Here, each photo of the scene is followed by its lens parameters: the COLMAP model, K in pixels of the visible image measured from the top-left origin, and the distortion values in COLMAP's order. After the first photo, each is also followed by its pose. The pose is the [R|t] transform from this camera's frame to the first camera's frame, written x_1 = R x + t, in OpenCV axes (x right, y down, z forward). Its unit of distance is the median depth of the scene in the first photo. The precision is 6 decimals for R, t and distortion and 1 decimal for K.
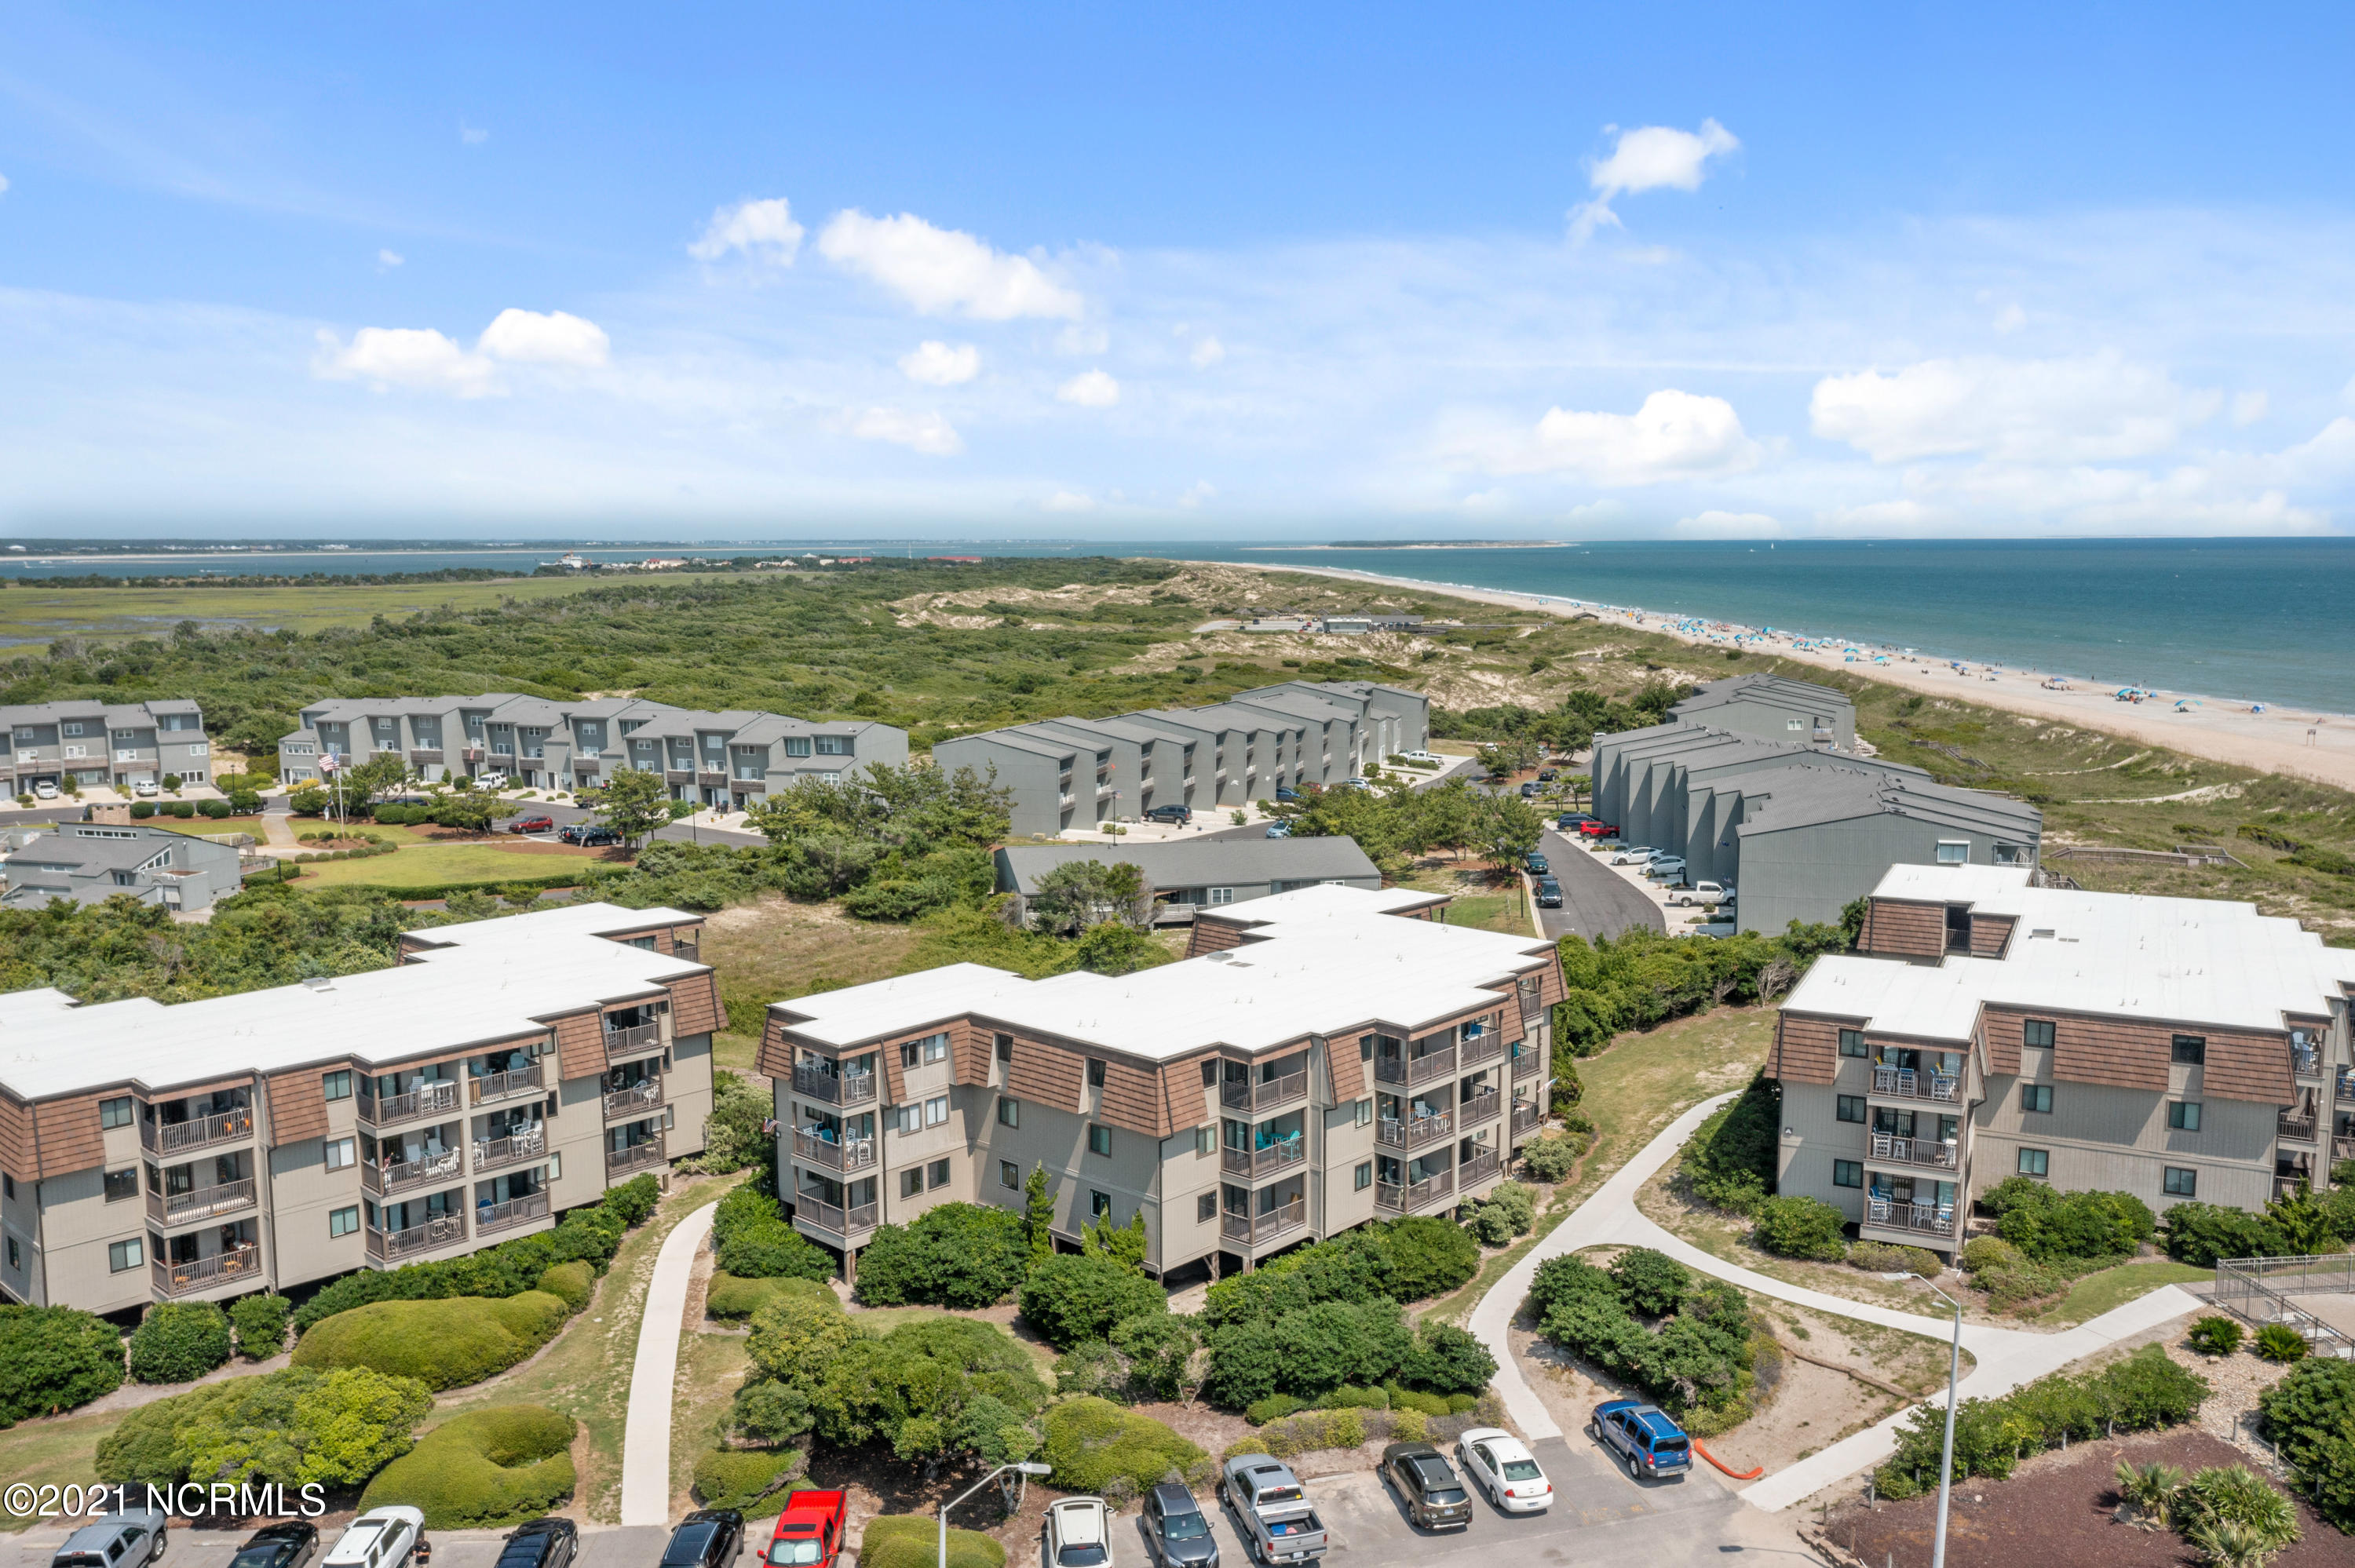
lens RADIAL K [[1905.9, 0, 1177.5], [0, 1905.9, 784.0], [0, 0, 1]] dist [0.003620, 0.010306]
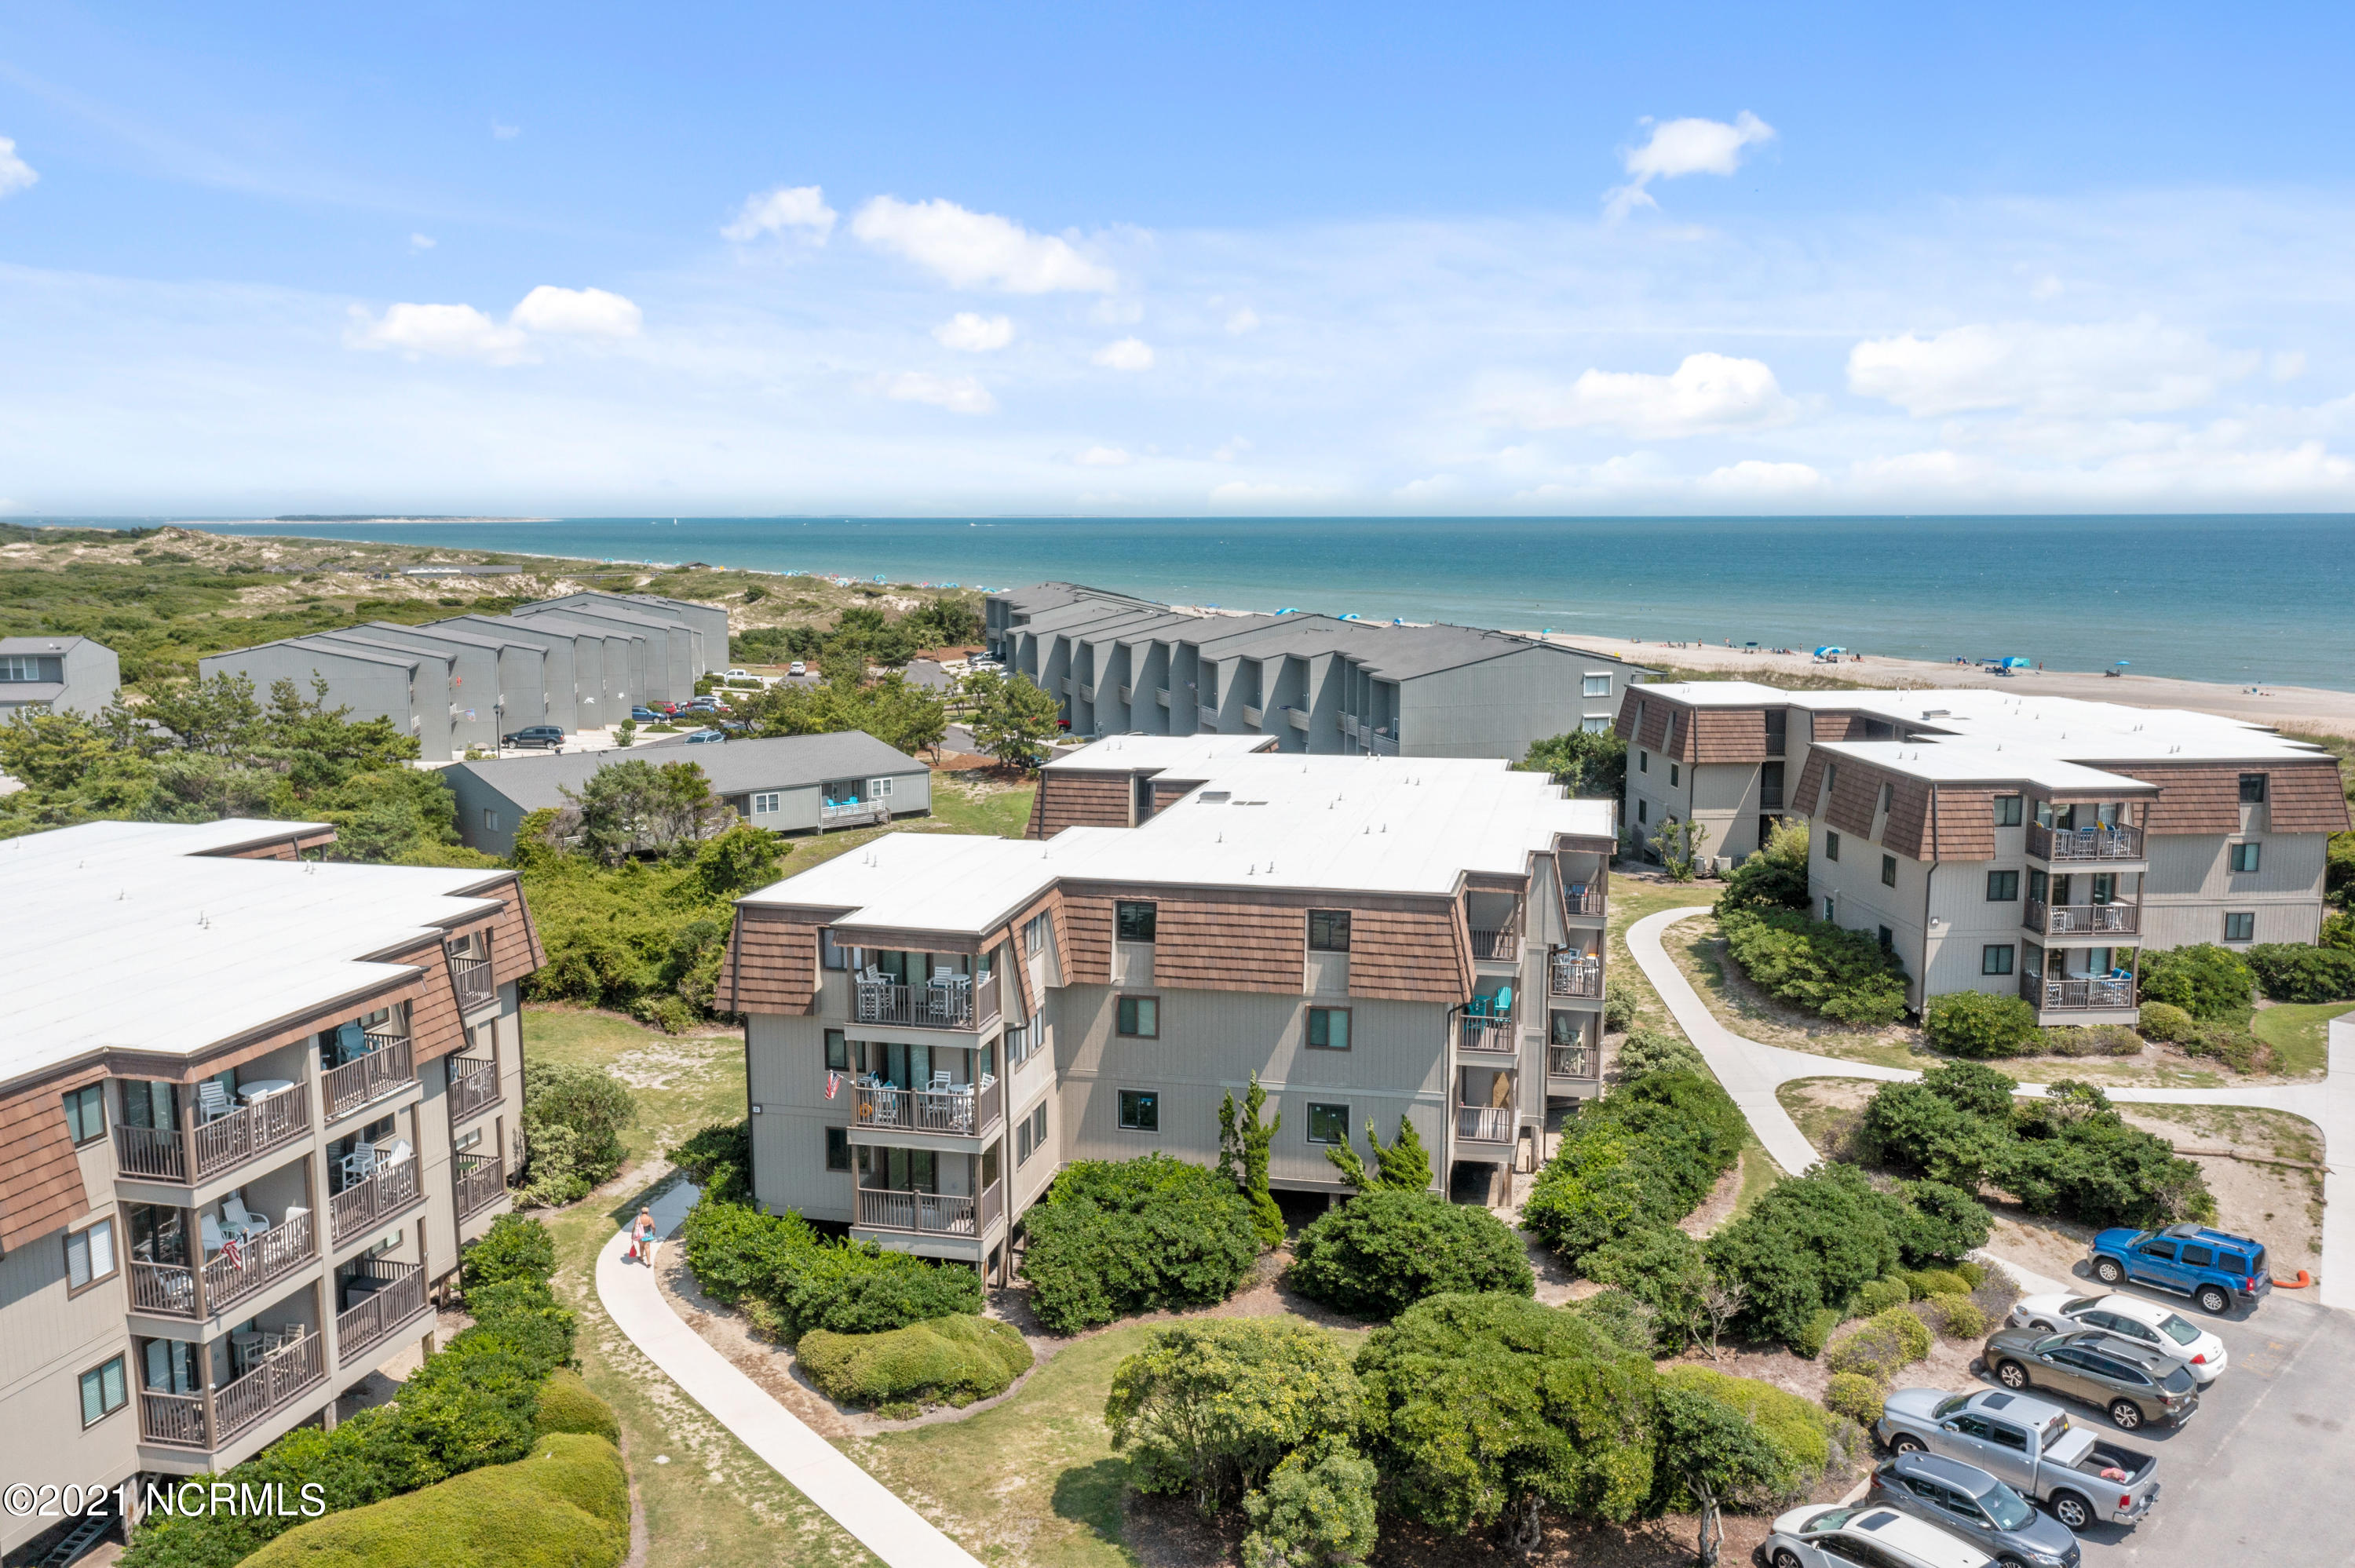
lens RADIAL K [[1905.9, 0, 1177.5], [0, 1905.9, 784.0], [0, 0, 1]] dist [0.003620, 0.010306]
pose [[0.862941, -0.067024, 0.500840, -0.424261], [0.062443, 0.997712, 0.025928, 0.076550], [-0.501432, 0.008899, 0.865151, 0.426103]]
